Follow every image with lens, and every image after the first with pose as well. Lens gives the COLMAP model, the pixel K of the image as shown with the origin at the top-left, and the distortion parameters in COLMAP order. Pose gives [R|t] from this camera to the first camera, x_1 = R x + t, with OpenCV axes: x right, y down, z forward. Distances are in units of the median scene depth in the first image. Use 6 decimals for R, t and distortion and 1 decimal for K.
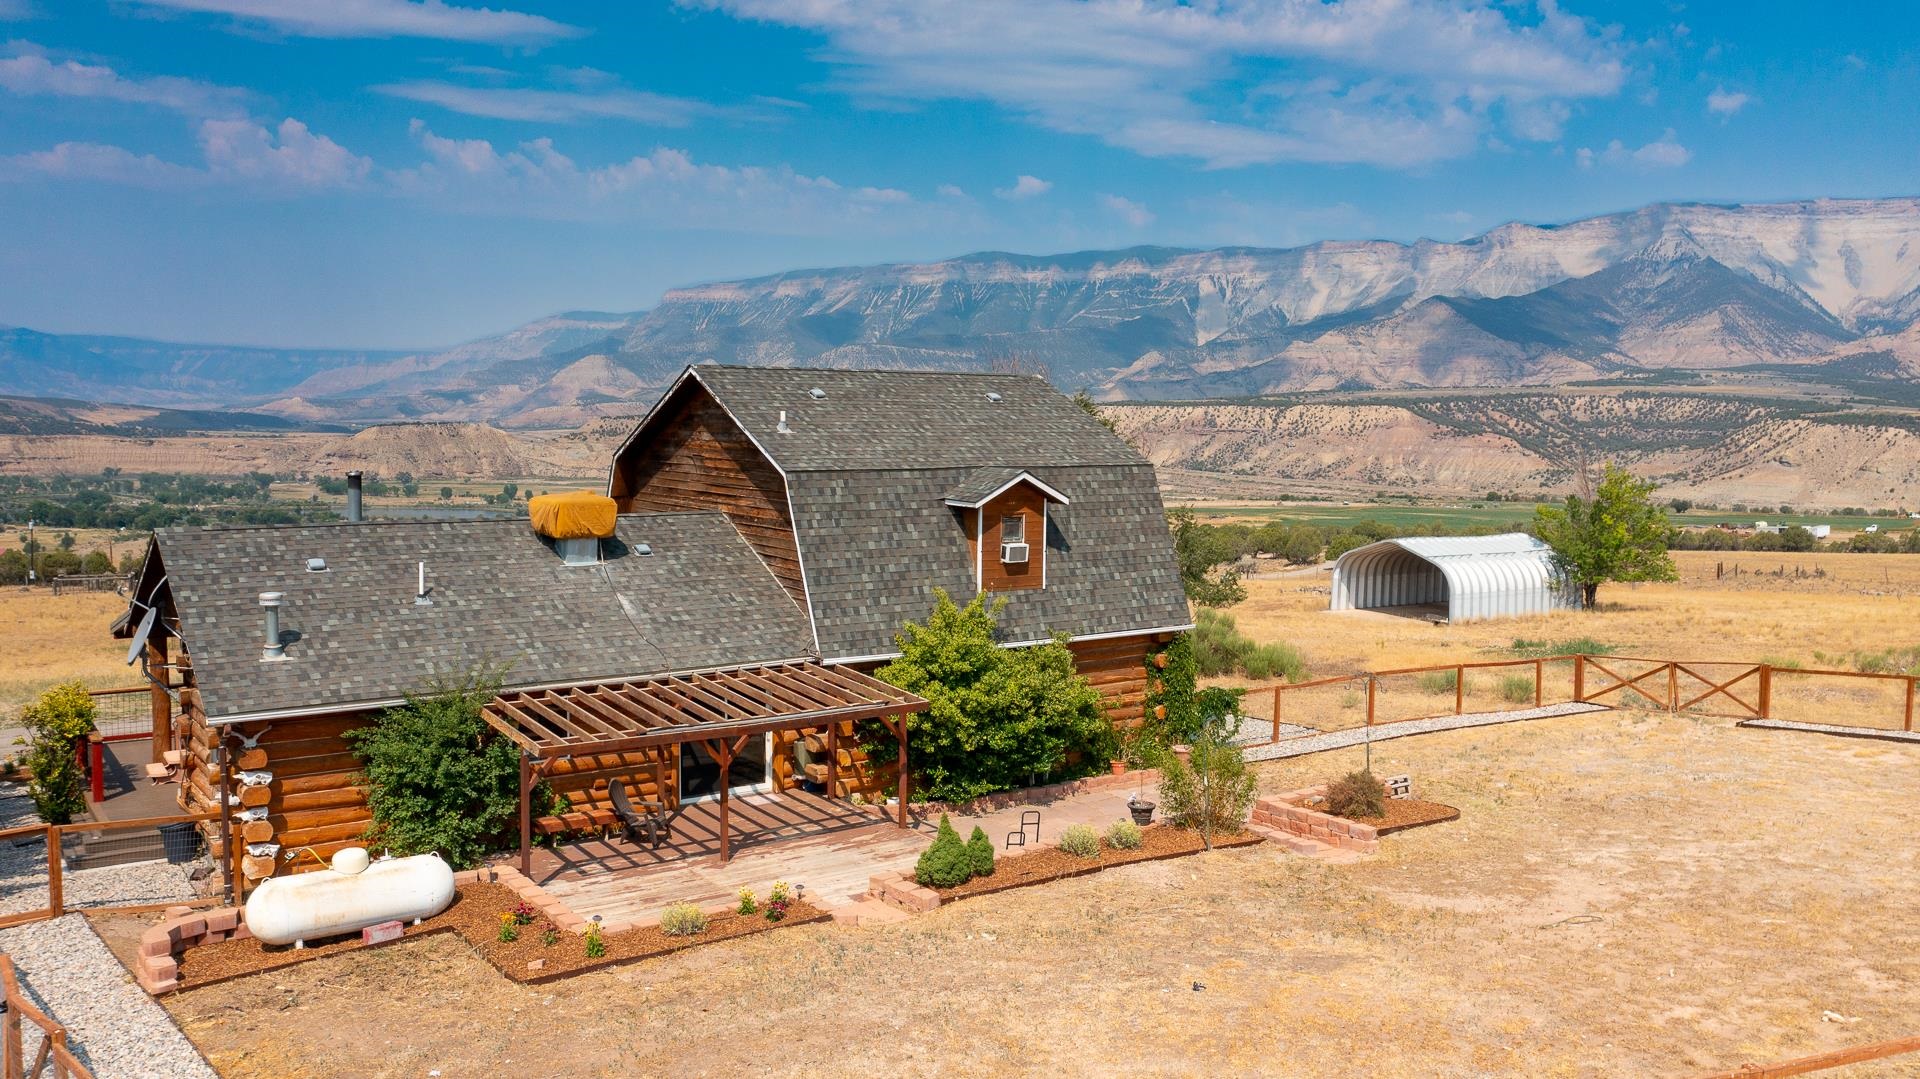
lens RADIAL K [[1521.1, 0, 959.8], [0, 1521.1, 506.8], [0, 0, 1]] dist [-0.021886, 0.005131]
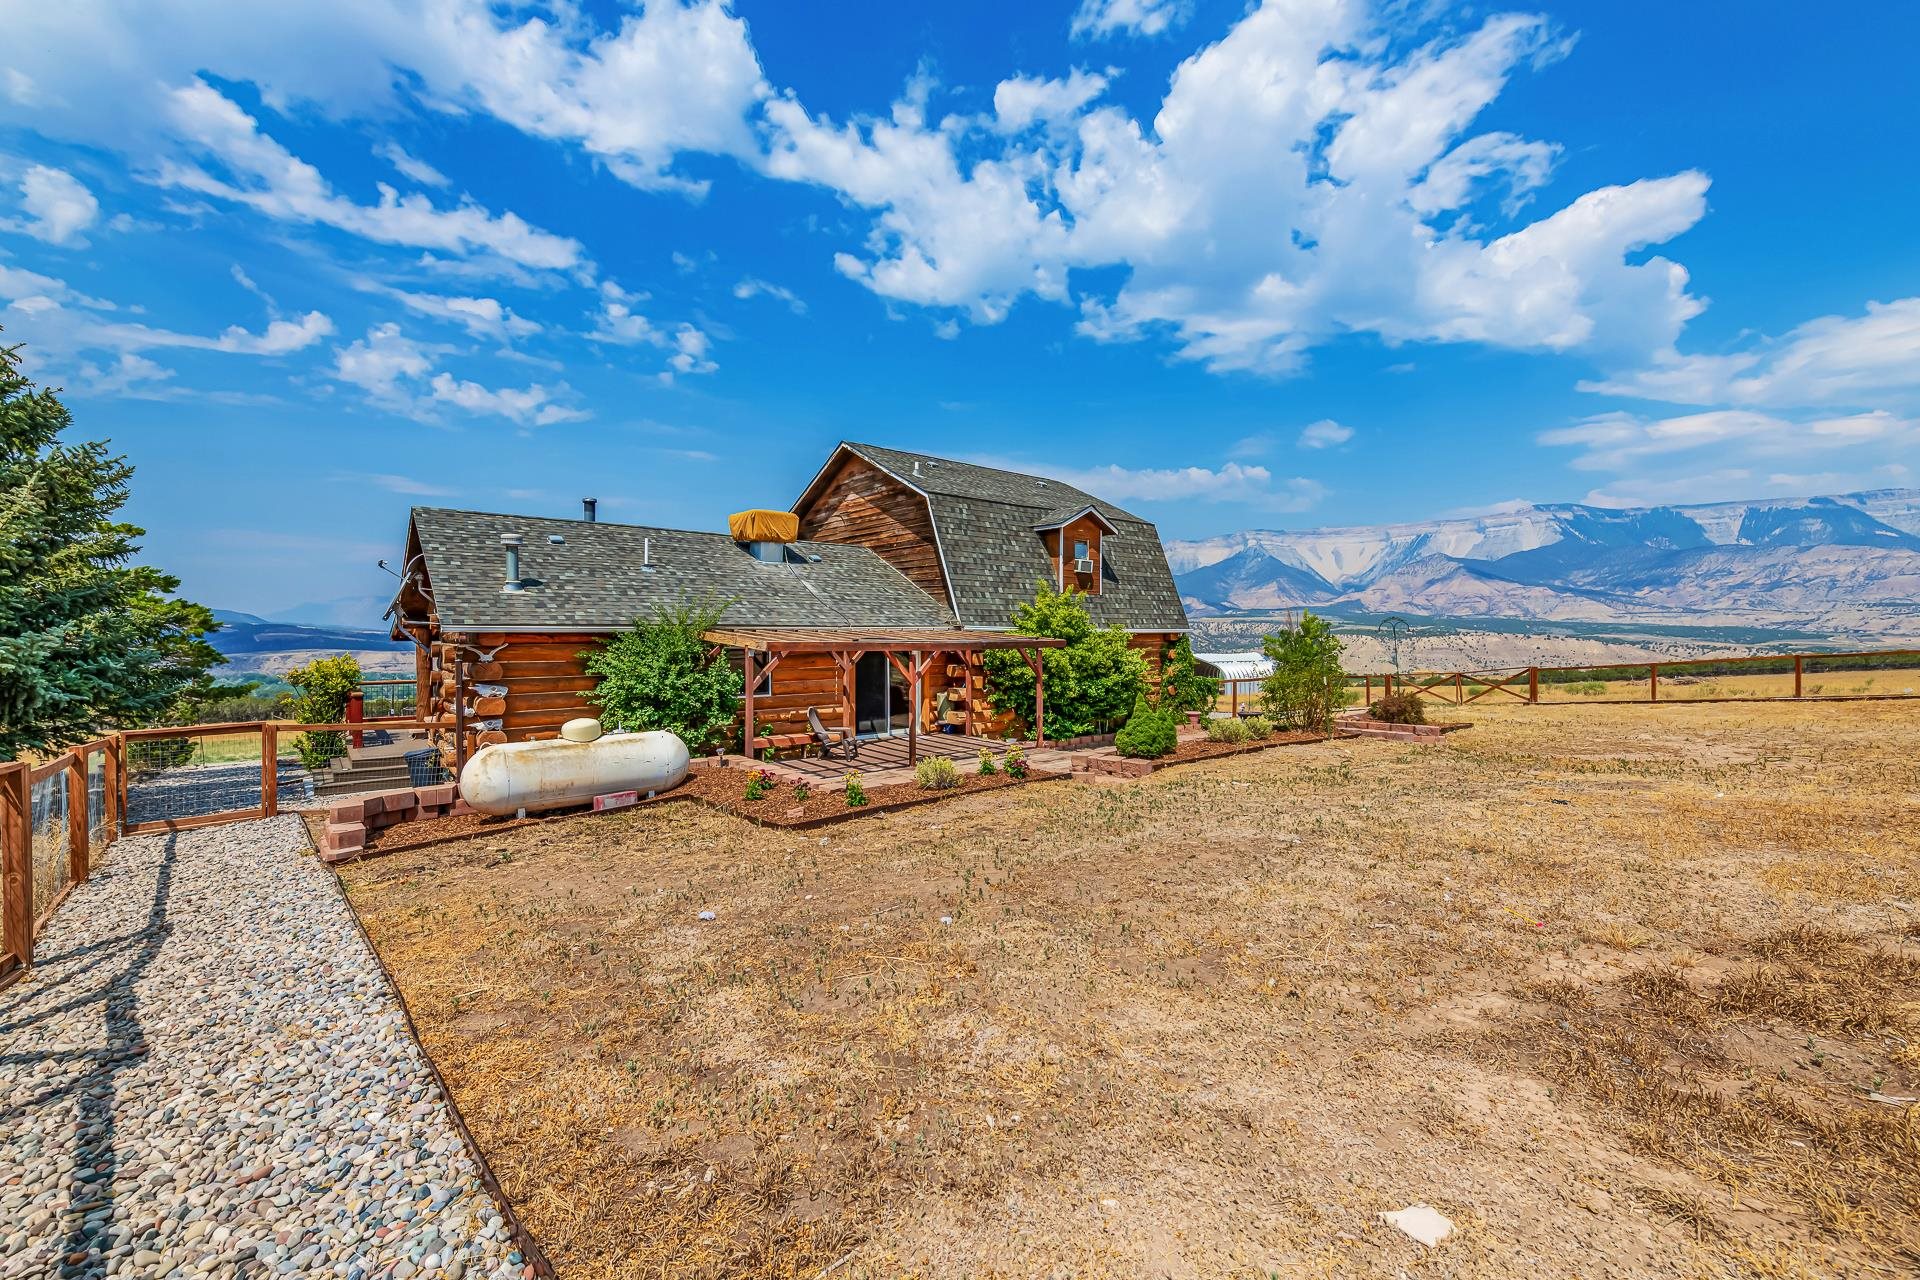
lens RADIAL K [[767.4, 0, 968.6], [0, 767.4, 631.9], [0, 0, 1]] dist [0.010265, -0.000186]
pose [[0.996685, -0.011261, 0.080574, -0.135401], [0.016474, 0.997793, -0.064320, 0.143778], [-0.079672, 0.065434, 0.994671, 0.338574]]
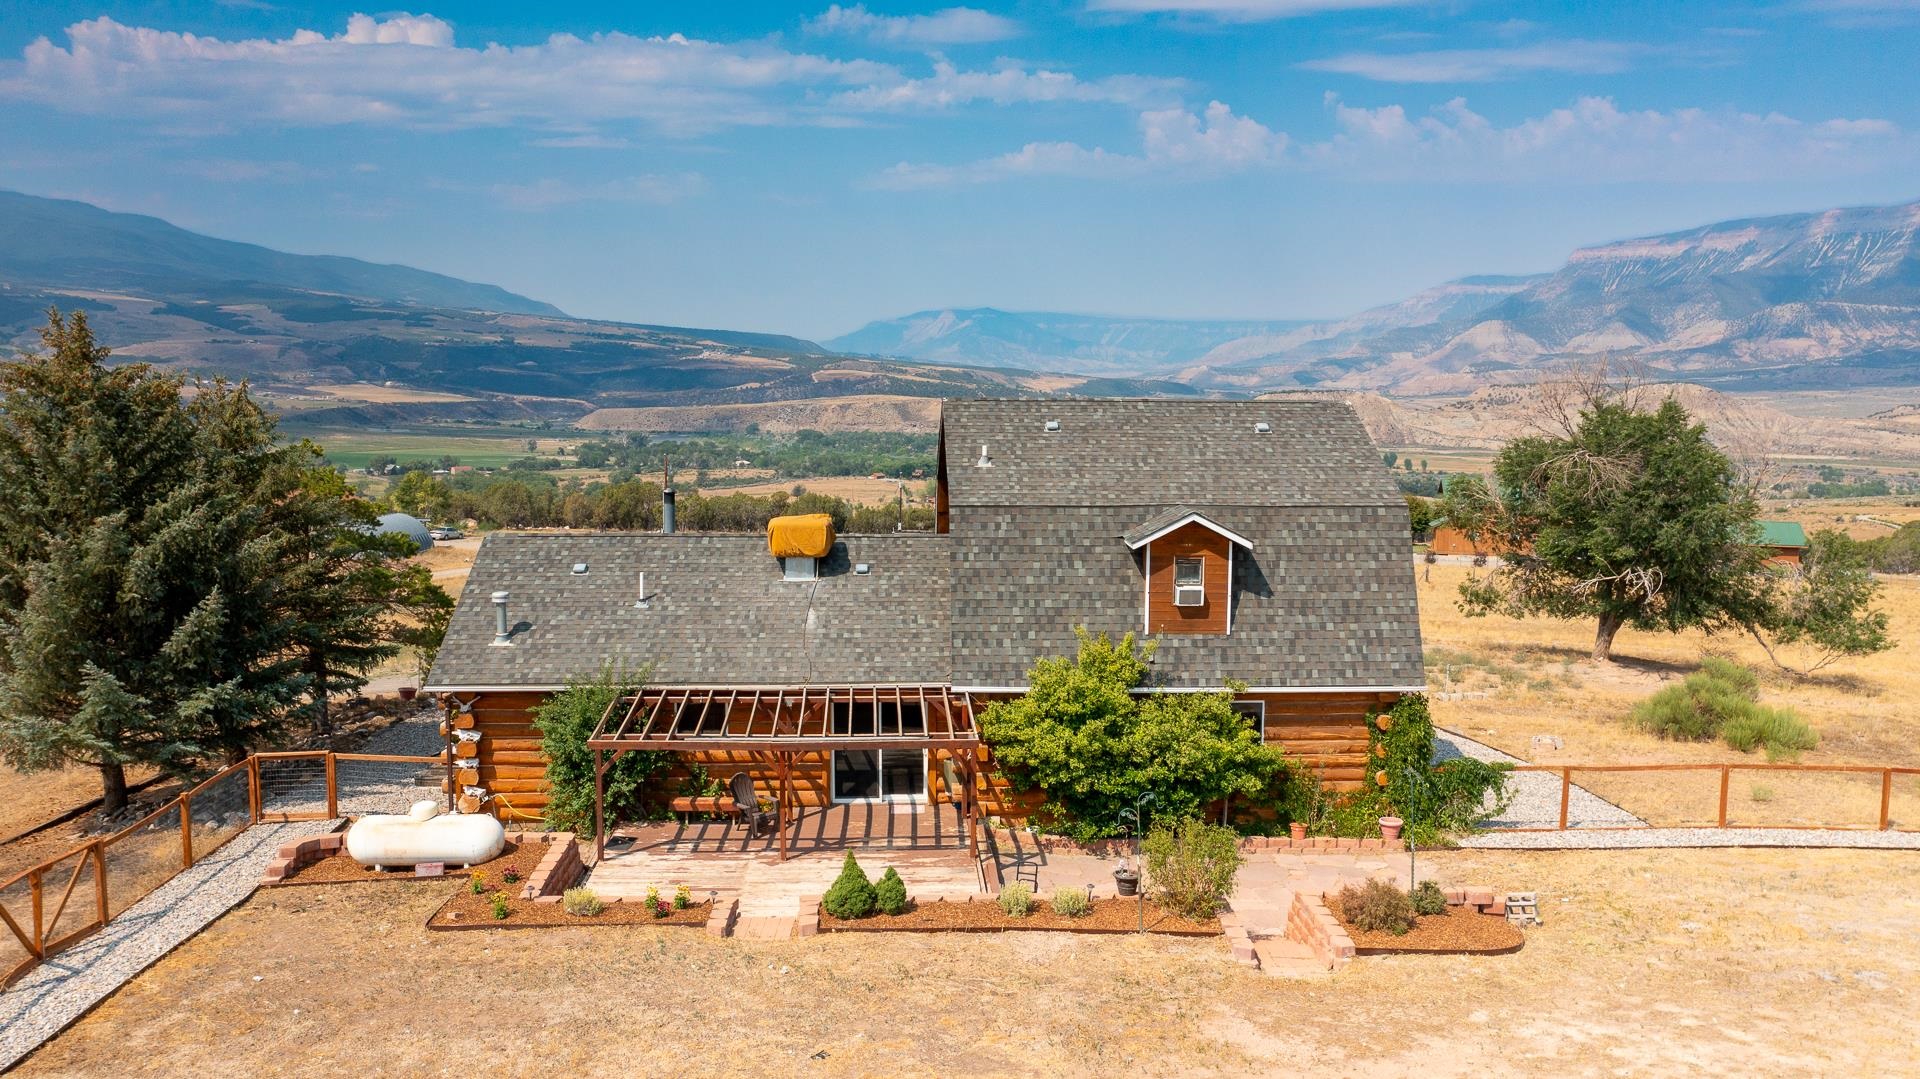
lens RADIAL K [[1521.1, 0, 959.8], [0, 1521.1, 506.8], [0, 0, 1]] dist [-0.021886, 0.005131]
pose [[0.841496, 0.042808, -0.538564, 0.467325], [-0.031278, 0.999044, 0.030539, -0.055782], [0.539357, -0.008853, 0.842031, 0.109318]]
